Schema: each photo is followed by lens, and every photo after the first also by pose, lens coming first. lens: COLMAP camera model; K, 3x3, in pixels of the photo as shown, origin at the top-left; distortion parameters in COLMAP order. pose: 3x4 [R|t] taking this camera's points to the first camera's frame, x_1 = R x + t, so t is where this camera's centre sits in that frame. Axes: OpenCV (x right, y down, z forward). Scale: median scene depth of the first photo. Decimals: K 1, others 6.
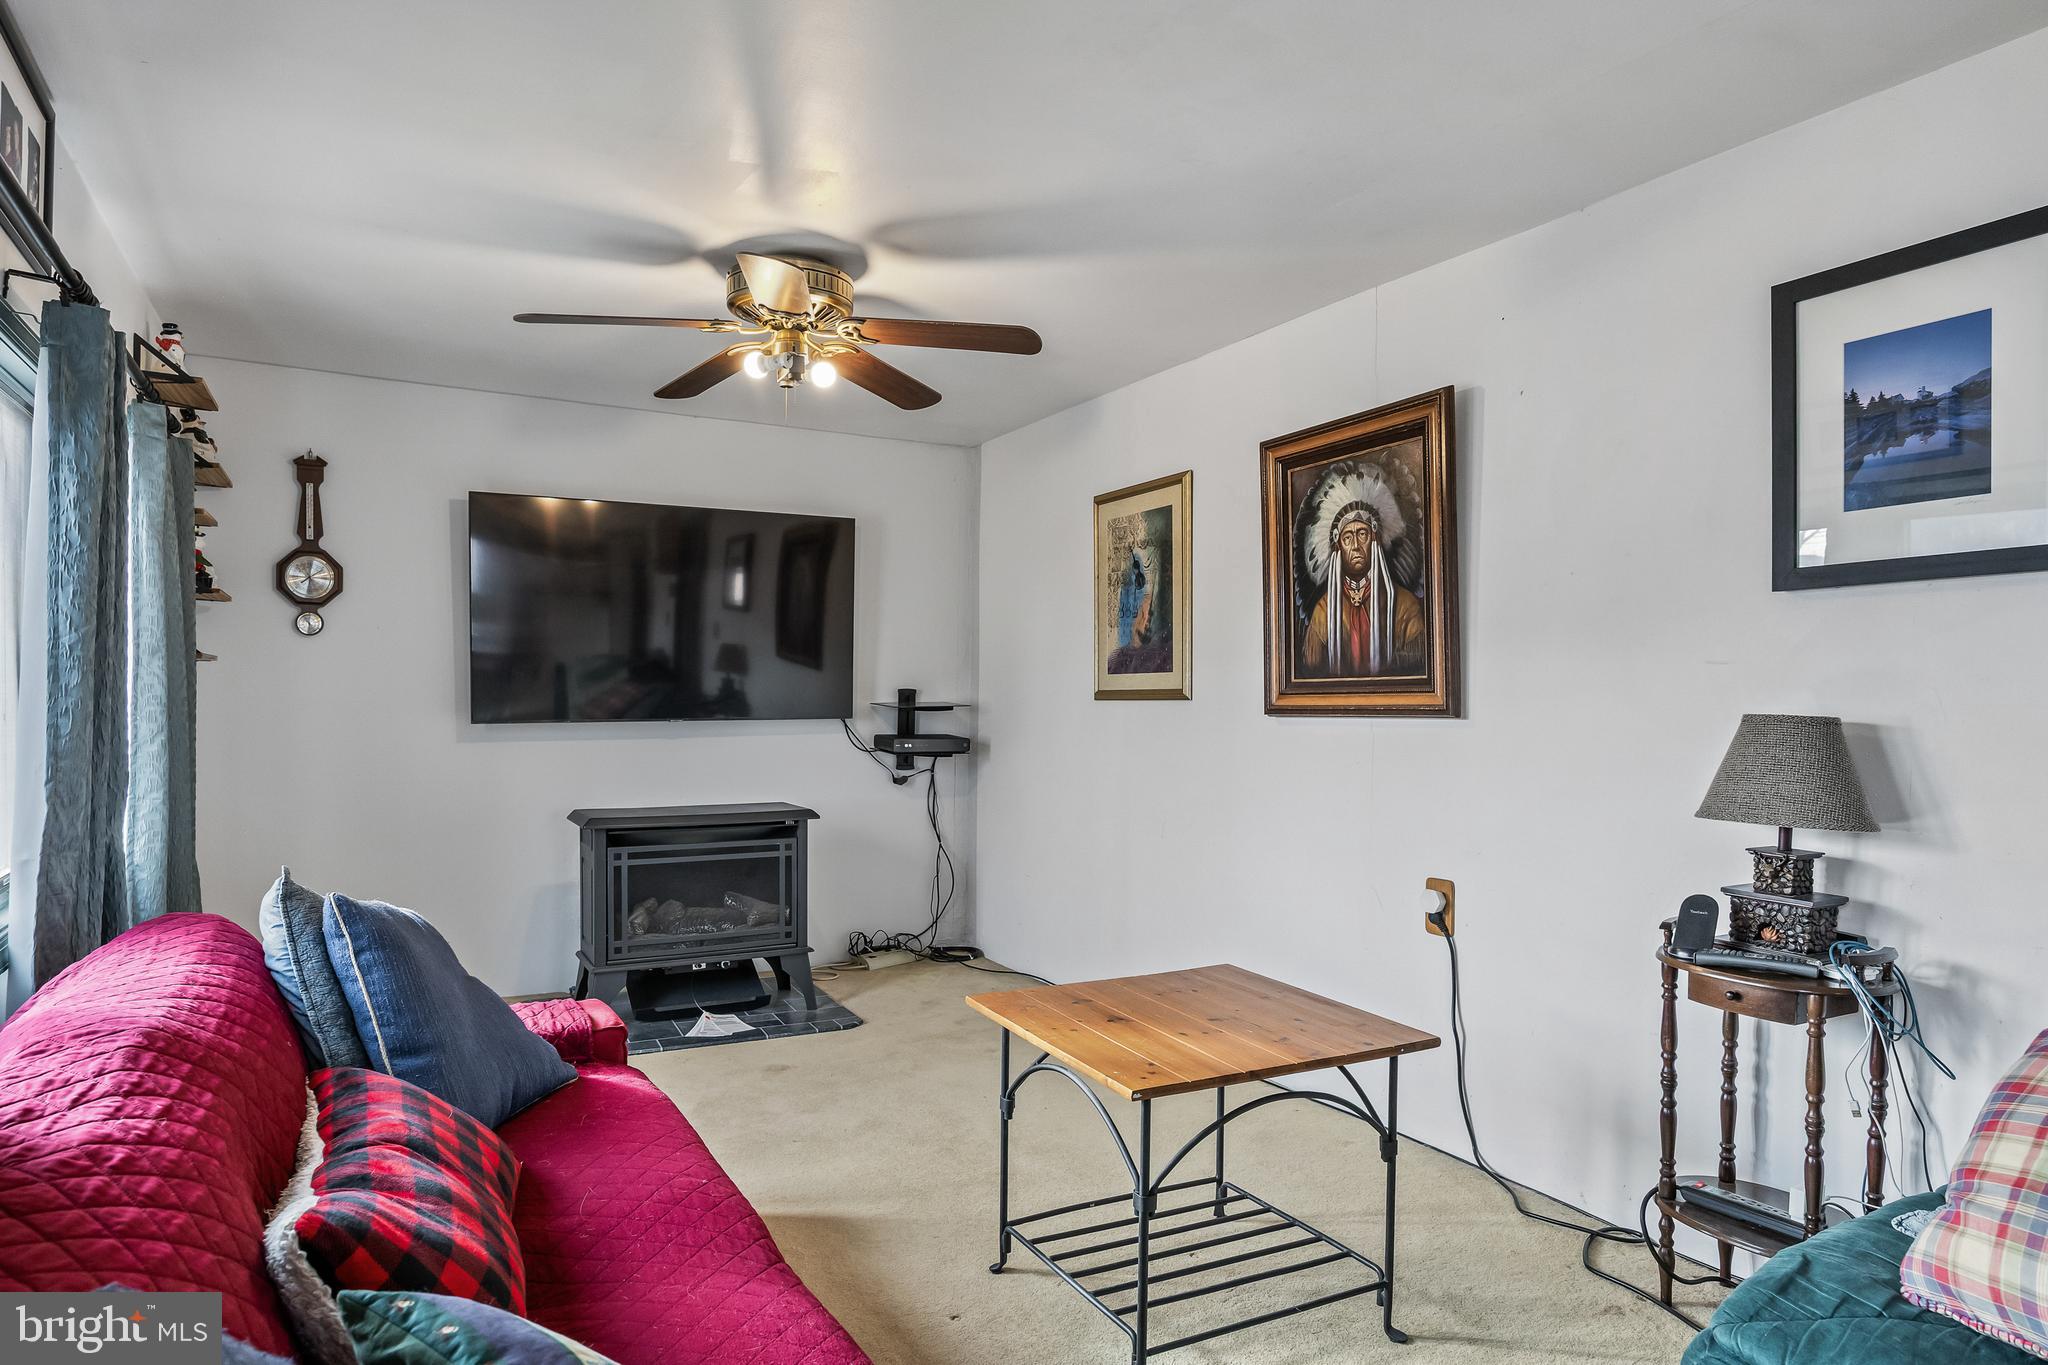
lens RADIAL K [[1242.4, 0, 1018.8], [0, 1242.4, 696.4], [0, 0, 1]] dist [-0.007417, 0.000734]
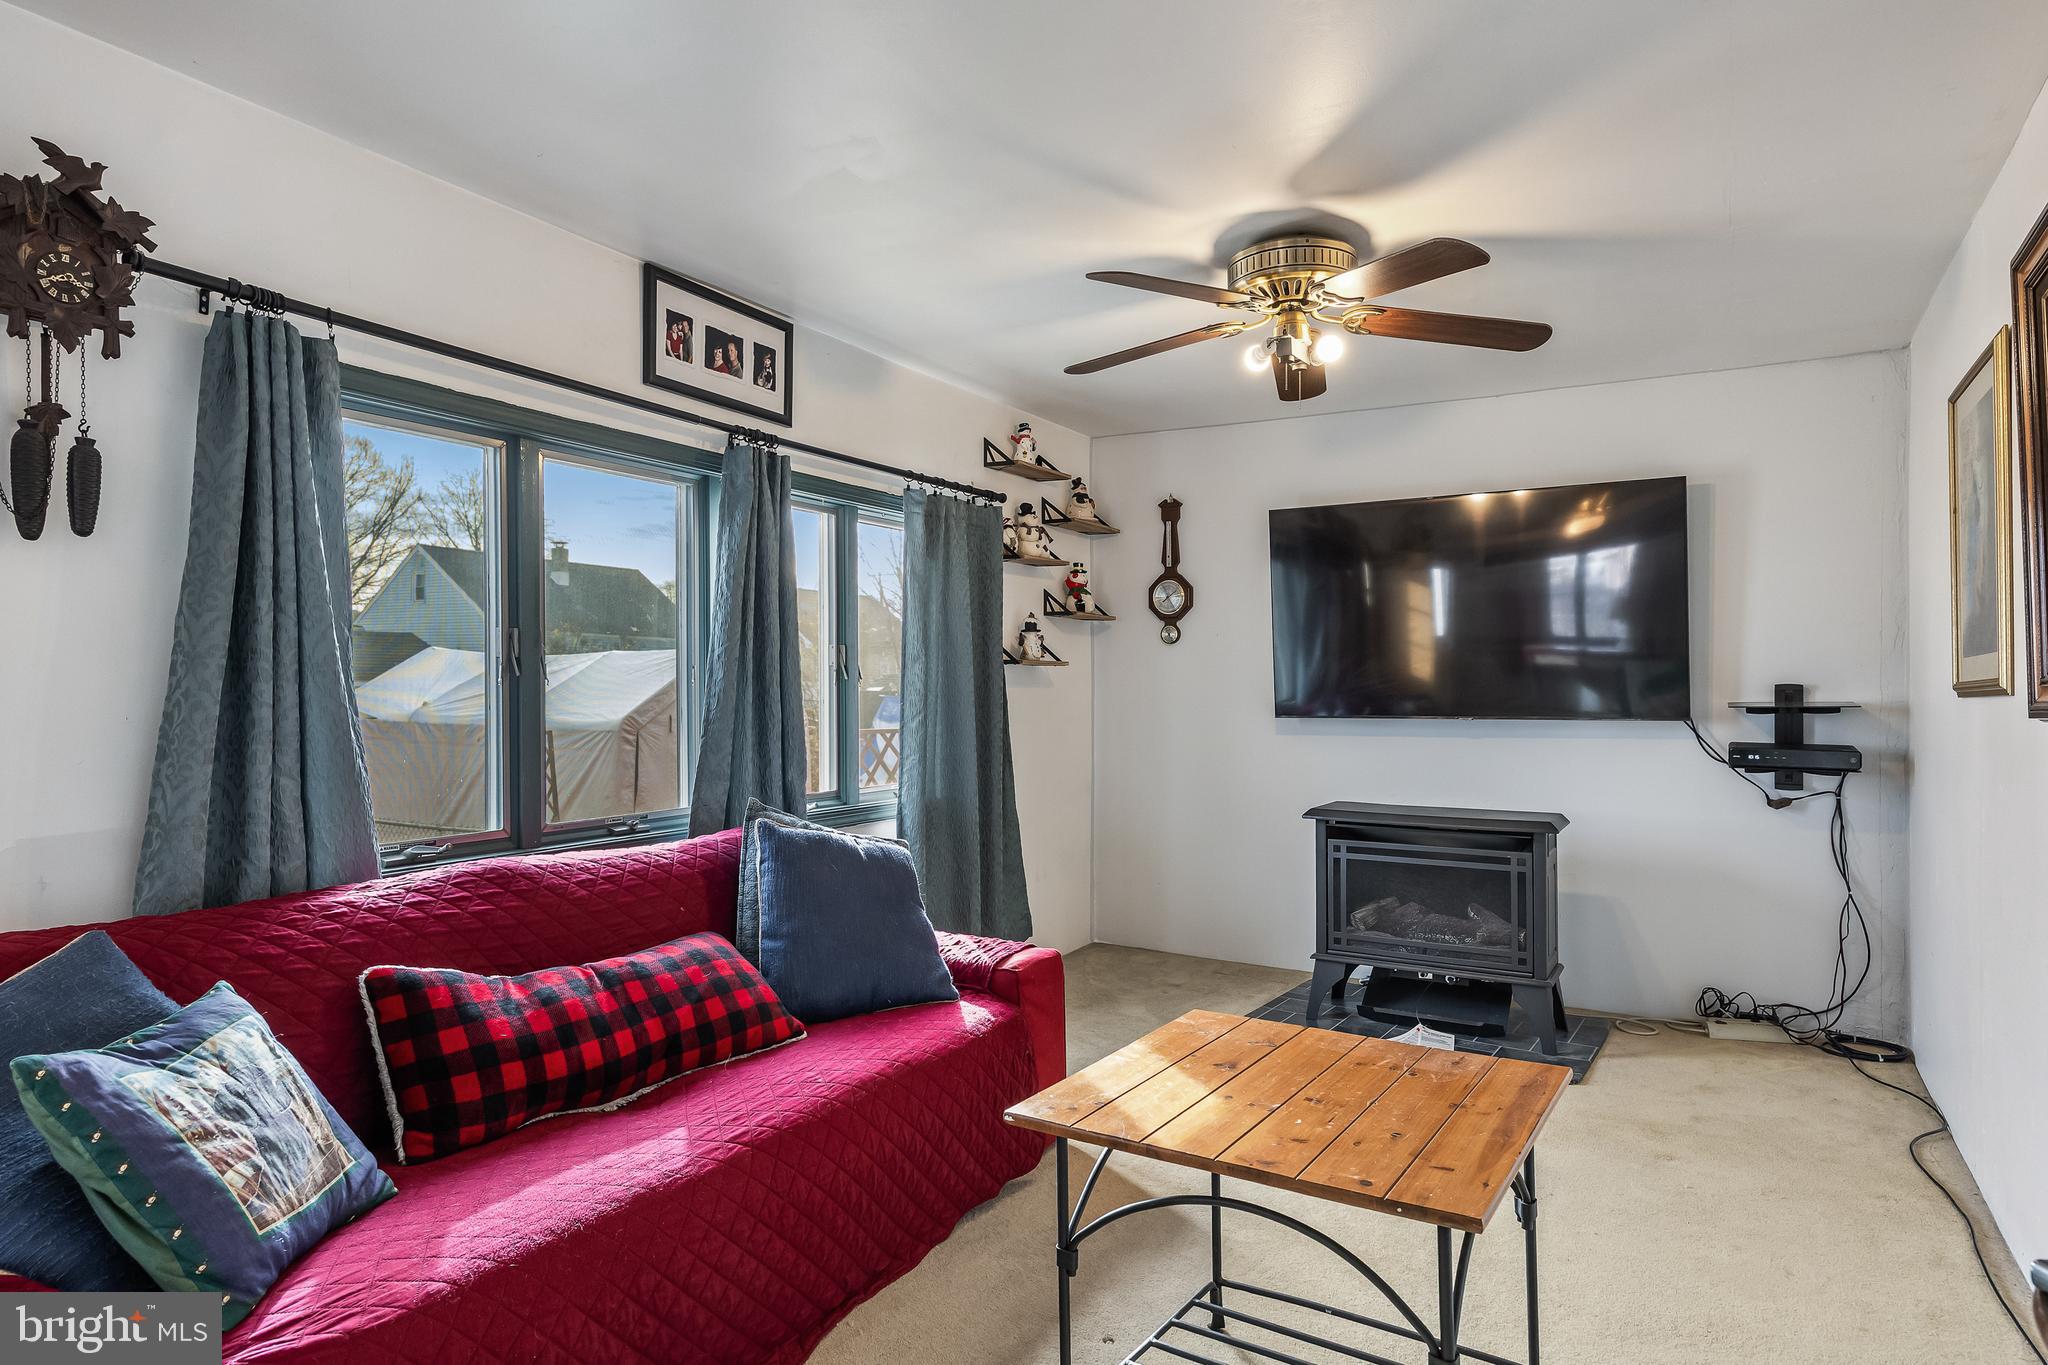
lens RADIAL K [[1227.0, 0, 1019.1], [0, 1227.0, 671.4], [0, 0, 1]] dist [0.019497, -0.000707]
pose [[0.498218, -0.016929, -0.866887, 0.400283], [-0.004709, 0.999742, -0.022230, 0.006305], [0.867039, 0.015157, 0.498009, 0.249208]]
